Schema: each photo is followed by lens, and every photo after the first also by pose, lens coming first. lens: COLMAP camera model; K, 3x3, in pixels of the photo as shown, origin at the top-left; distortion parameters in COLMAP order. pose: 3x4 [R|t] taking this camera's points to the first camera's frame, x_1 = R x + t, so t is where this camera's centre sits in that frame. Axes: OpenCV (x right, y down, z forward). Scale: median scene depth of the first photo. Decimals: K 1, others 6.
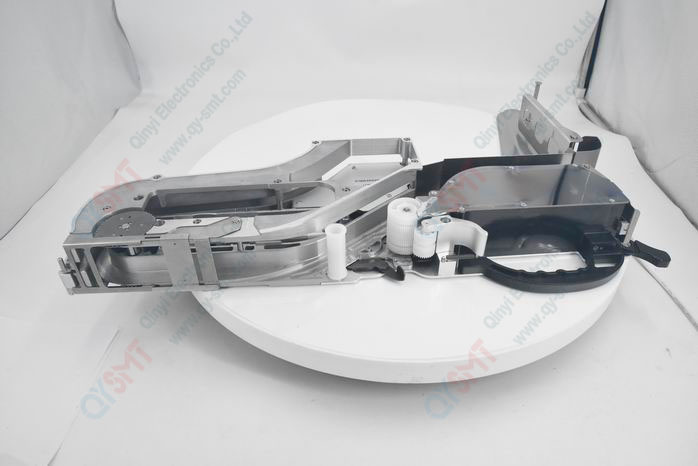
lens RADIAL K [[492.0, 0, 349.8], [0, 492.0, 225.4], [0, 0, 1]] dist [-0.147333, 0.092511]
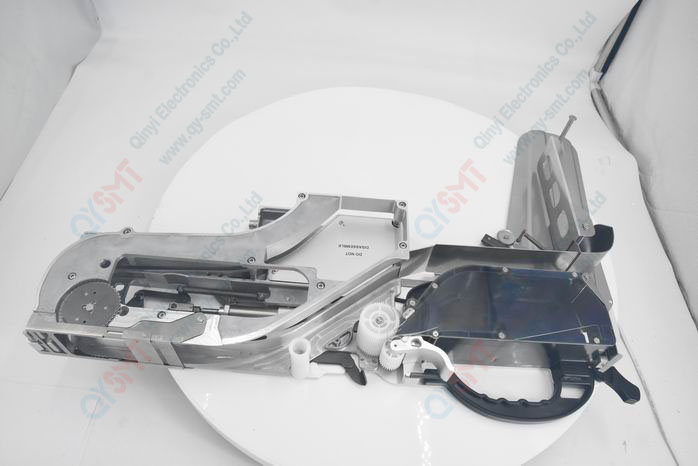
lens RADIAL K [[492.0, 0, 349.8], [0, 492.0, 225.4], [0, 0, 1]] dist [-0.147333, 0.092511]
pose [[0.990194, 0.139357, -0.009814, 0.041985], [-0.130666, 0.948714, 0.287869, -0.467093], [0.049427, -0.283764, 0.957620, 0.135361]]
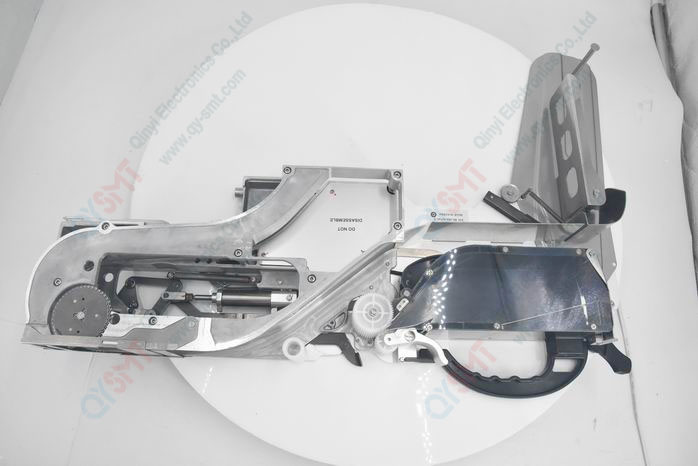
lens RADIAL K [[492.0, 0, 349.8], [0, 492.0, 225.4], [0, 0, 1]] dist [-0.147333, 0.092511]
pose [[0.994648, 0.102836, 0.010019, 0.044785], [-0.090443, 0.819670, 0.565650, -0.685064], [0.049957, -0.563529, 0.824584, 0.312336]]
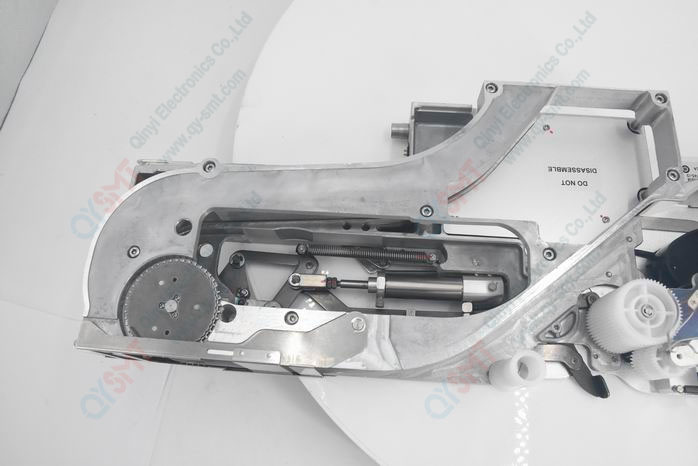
lens RADIAL K [[506.6, 0, 349.0], [0, 506.6, 233.0], [0, 0, 1]] dist [-0.075336, 0.001557]
pose [[0.989787, 0.123670, -0.070902, -0.198307], [-0.060286, 0.813845, 0.577946, -0.413741], [0.129178, -0.567770, 0.812989, 0.527881]]
